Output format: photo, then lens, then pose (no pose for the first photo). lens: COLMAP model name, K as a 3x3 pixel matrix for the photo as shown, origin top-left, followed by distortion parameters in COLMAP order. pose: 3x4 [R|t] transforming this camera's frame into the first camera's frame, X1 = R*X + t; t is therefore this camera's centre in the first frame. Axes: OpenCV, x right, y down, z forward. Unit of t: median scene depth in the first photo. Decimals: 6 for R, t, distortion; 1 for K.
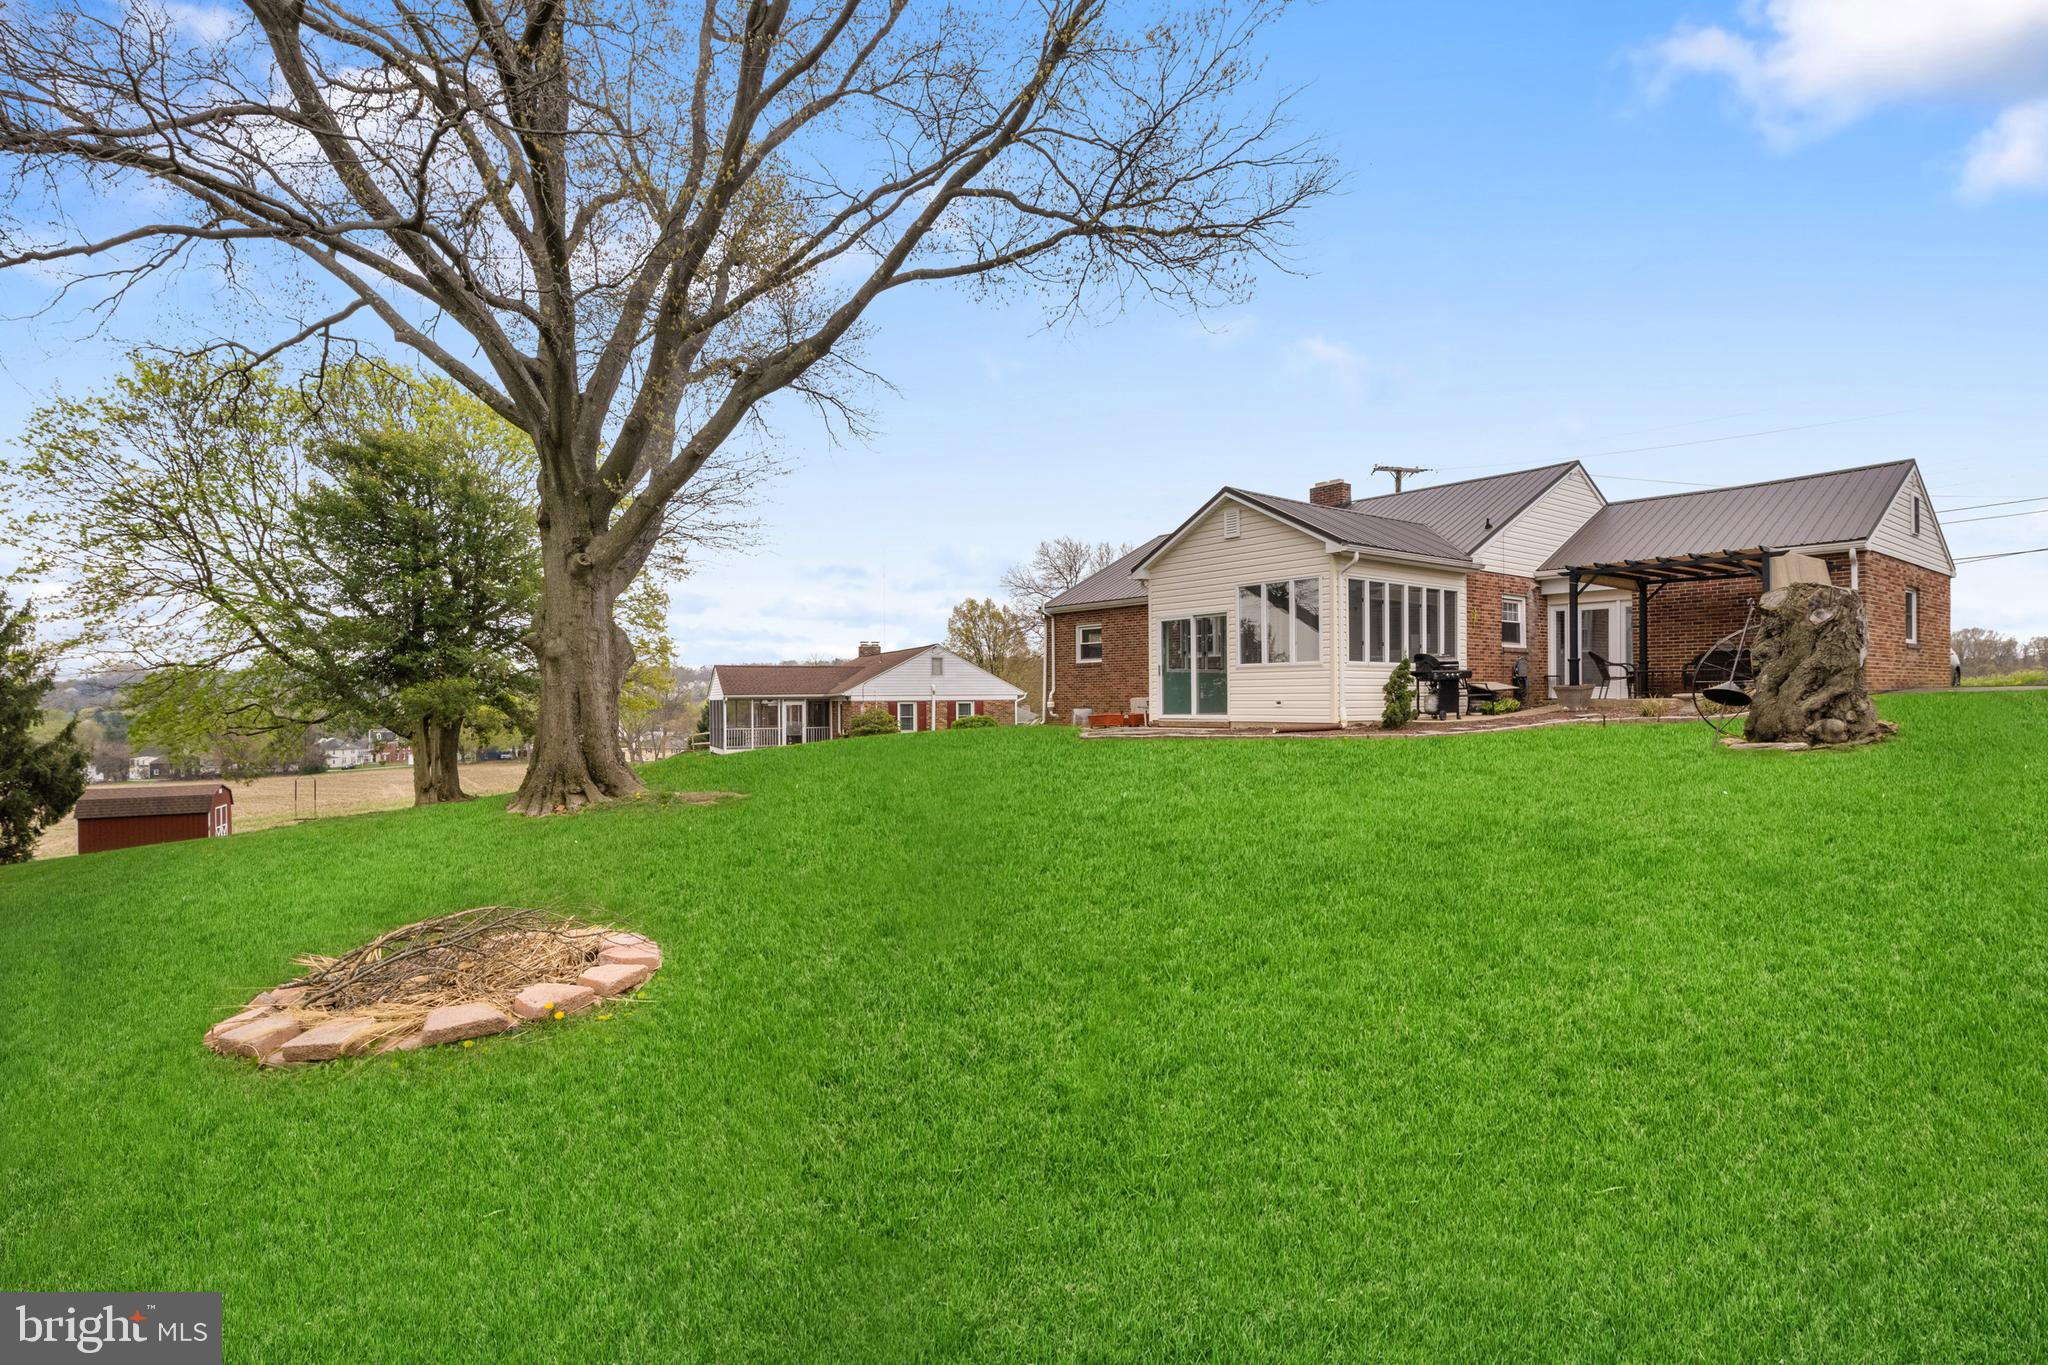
lens RADIAL K [[1031.5, 0, 941.1], [0, 1031.5, 622.7], [0, 0, 1]] dist [-0.000353, -0.000619]
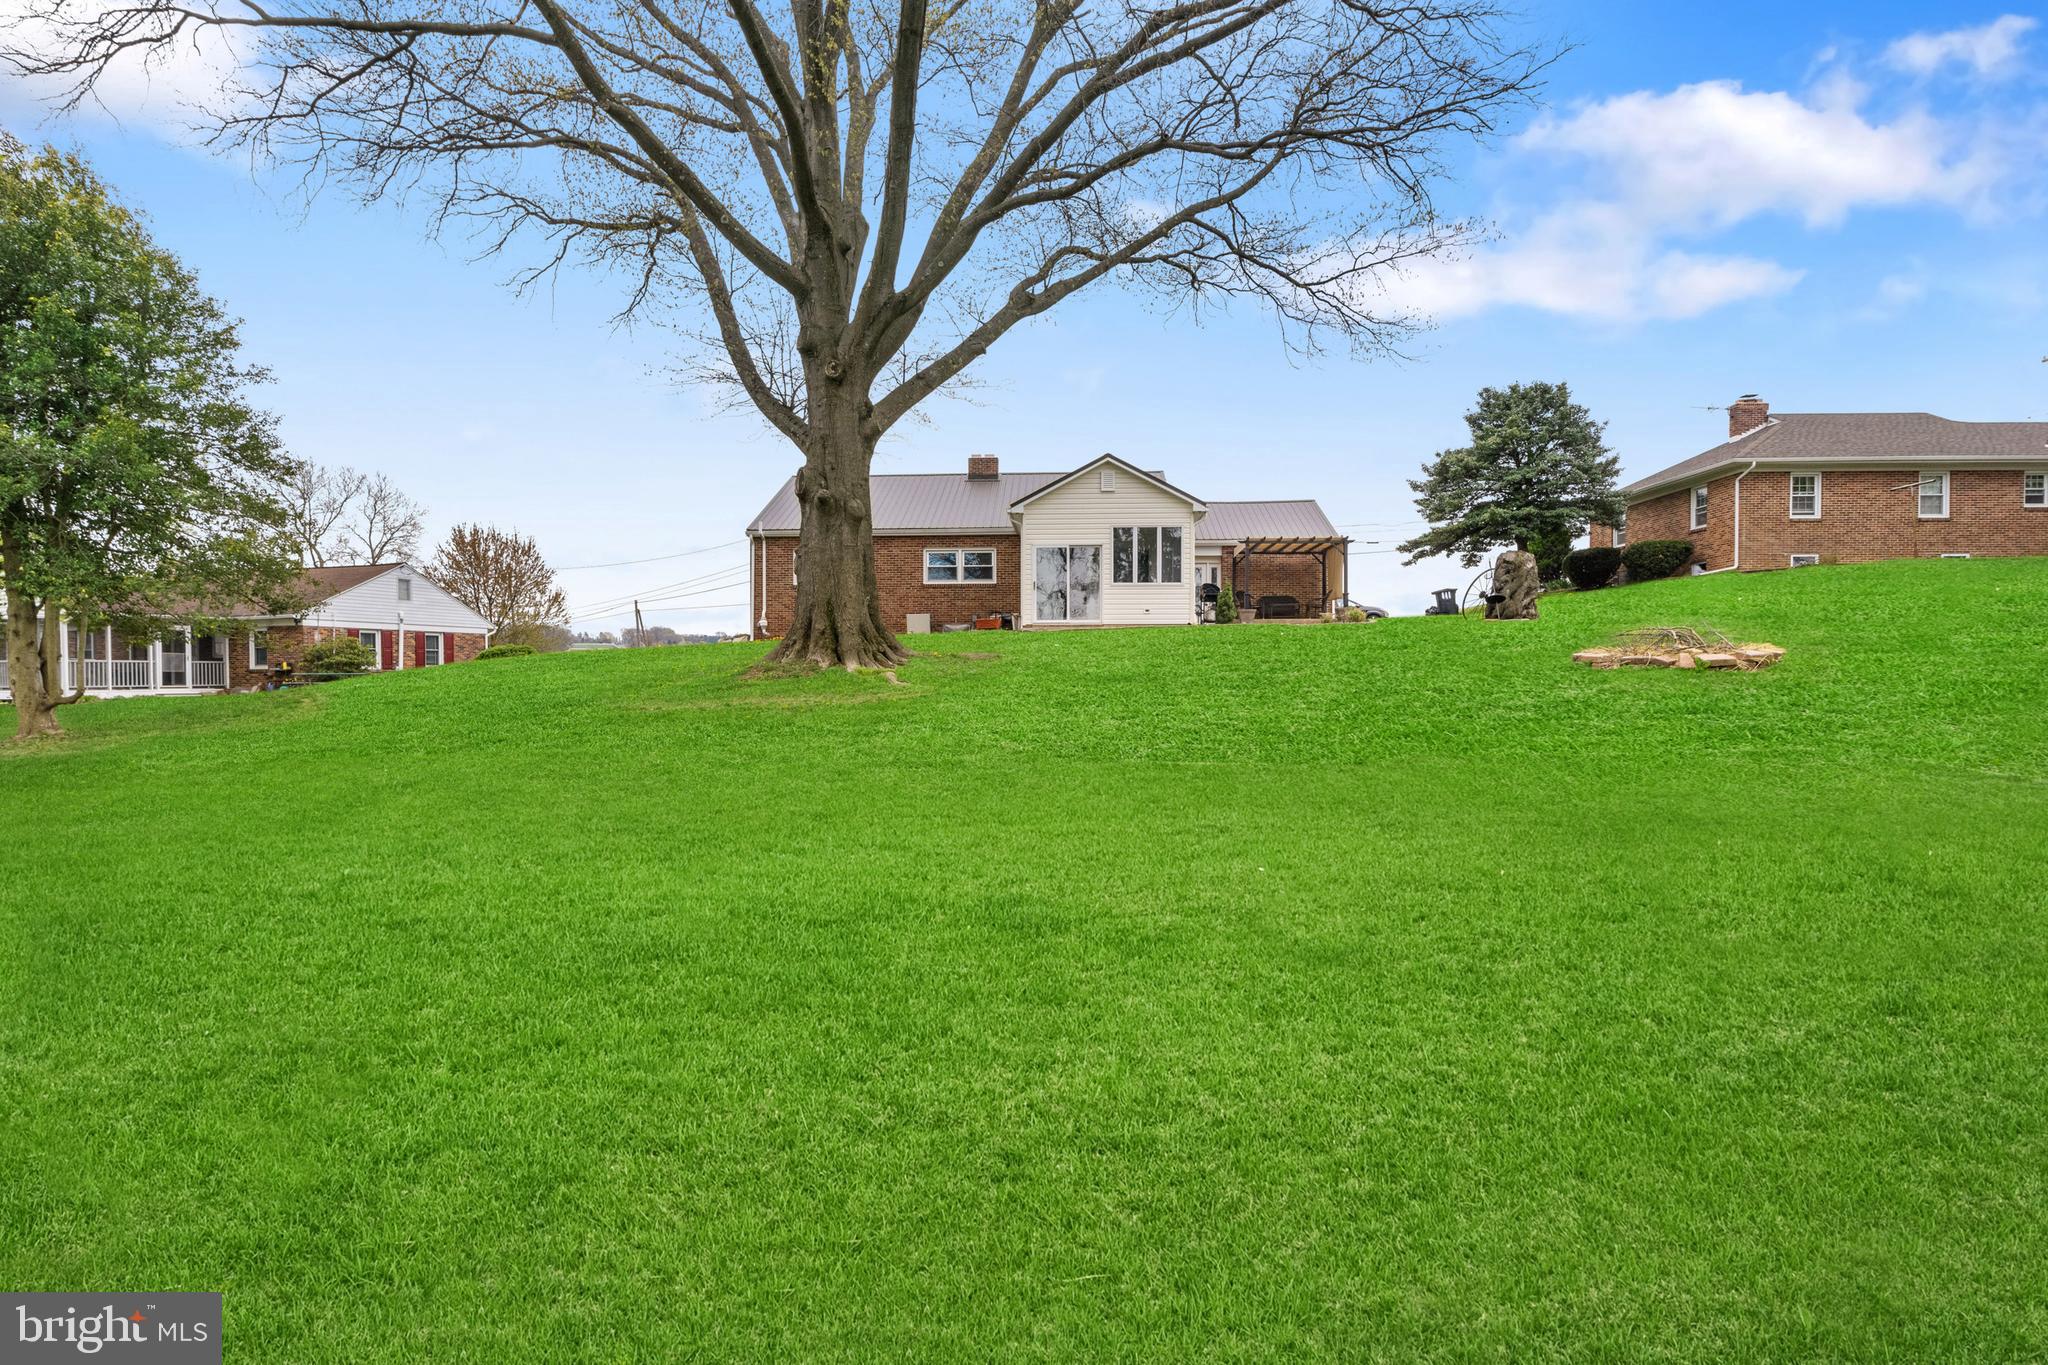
lens RADIAL K [[1031.5, 0, 1023.6], [0, 1031.5, 678.8], [0, 0, 1]] dist [-0.000353, -0.000619]
pose [[0.999926, 0.005275, -0.011003, 0.570484], [-0.005339, 0.999969, -0.005784, -0.009029], [0.010972, 0.005842, 0.999923, 0.021779]]
